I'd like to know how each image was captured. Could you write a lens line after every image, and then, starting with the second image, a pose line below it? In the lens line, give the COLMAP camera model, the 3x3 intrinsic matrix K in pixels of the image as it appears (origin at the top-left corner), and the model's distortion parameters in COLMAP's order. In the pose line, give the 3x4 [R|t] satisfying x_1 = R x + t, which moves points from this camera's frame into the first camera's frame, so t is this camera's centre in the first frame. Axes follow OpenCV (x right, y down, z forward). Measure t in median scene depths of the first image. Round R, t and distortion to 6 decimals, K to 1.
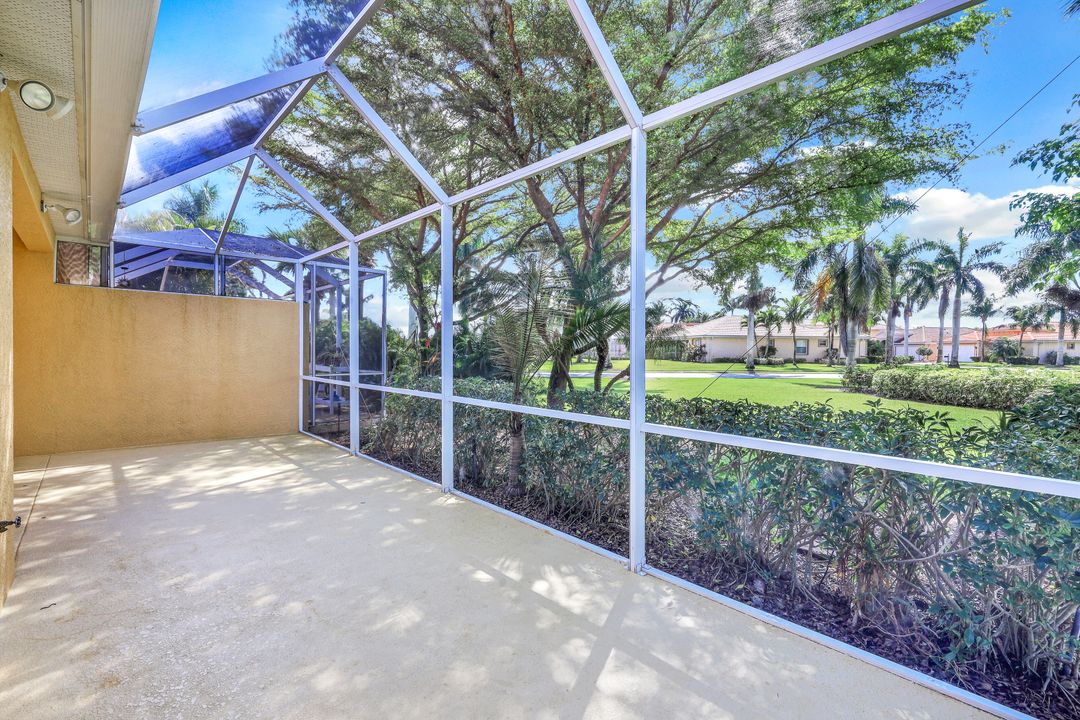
lens RADIAL K [[440.5, 0, 536.2], [0, 440.5, 361.6], [0, 0, 1]] dist [-0.001270, 0.000009]
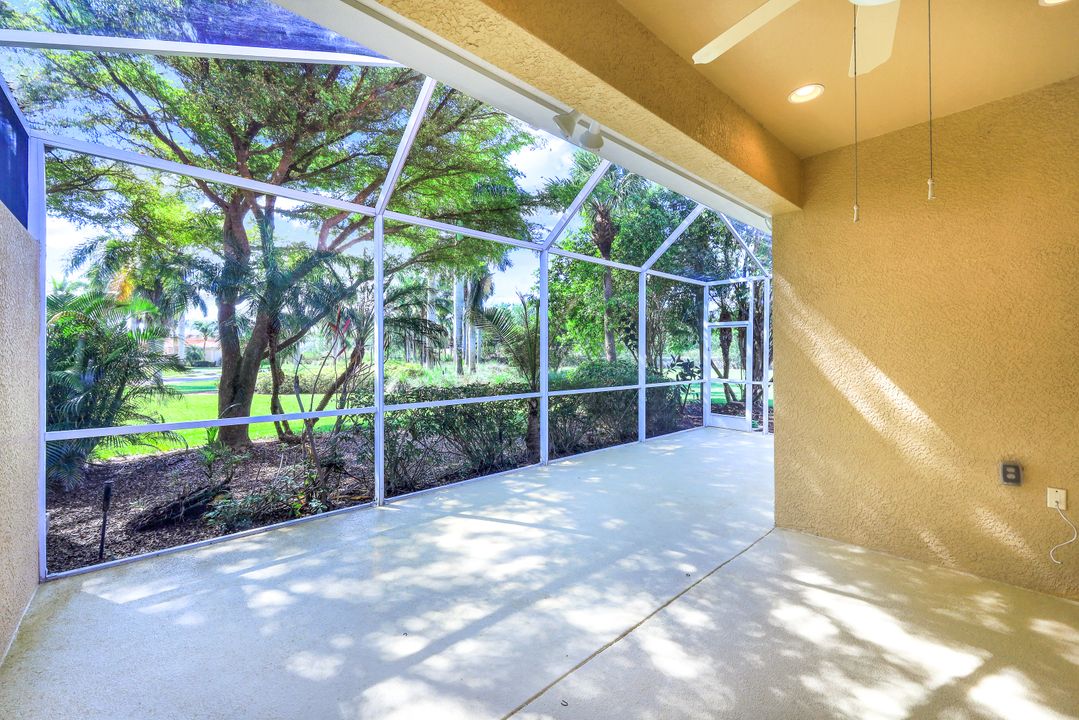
lens RADIAL K [[440.1, 0, 536.6], [0, 440.1, 358.2], [0, 0, 1]] dist [-0.001270, 0.000009]
pose [[0.051424, -0.004748, 0.998666, -1.096558], [0.023993, 0.999706, 0.003517, -0.019019], [-0.998389, 0.023781, 0.051523, 0.704383]]
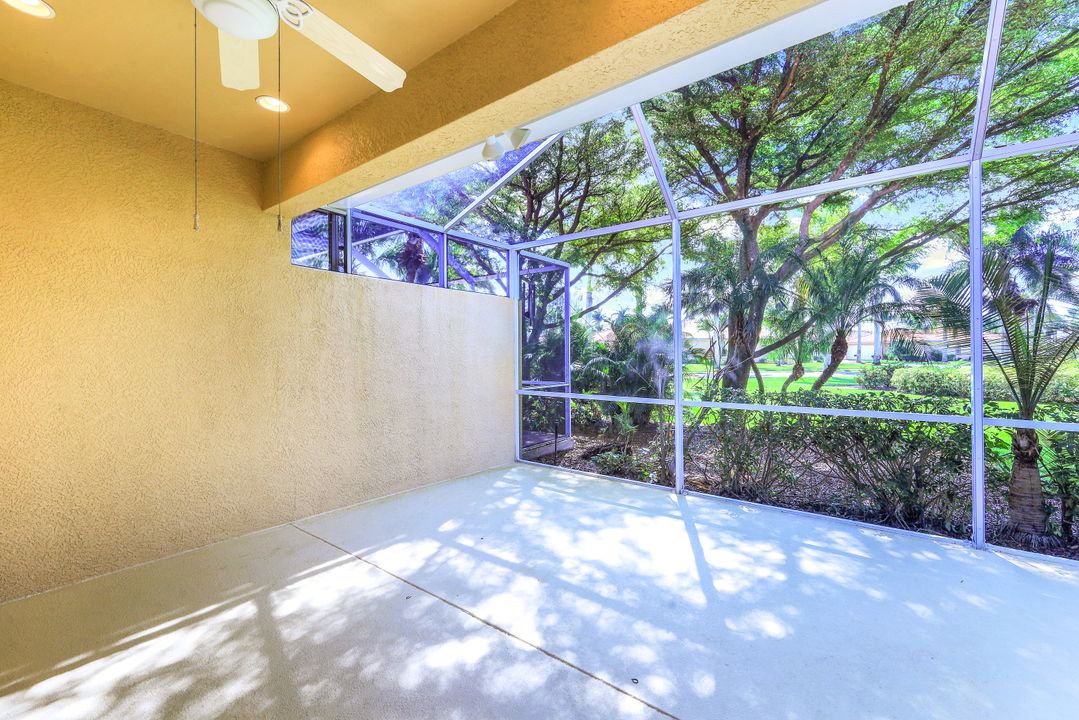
lens RADIAL K [[416.8, 0, 540.7], [0, 416.8, 354.5], [0, 0, 1]] dist [0.001664, 0.000169]
pose [[0.989654, -0.010848, 0.143065, -0.754440], [0.014025, 0.999676, -0.021220, -0.021102], [-0.142788, 0.023007, 0.989486, 0.299897]]
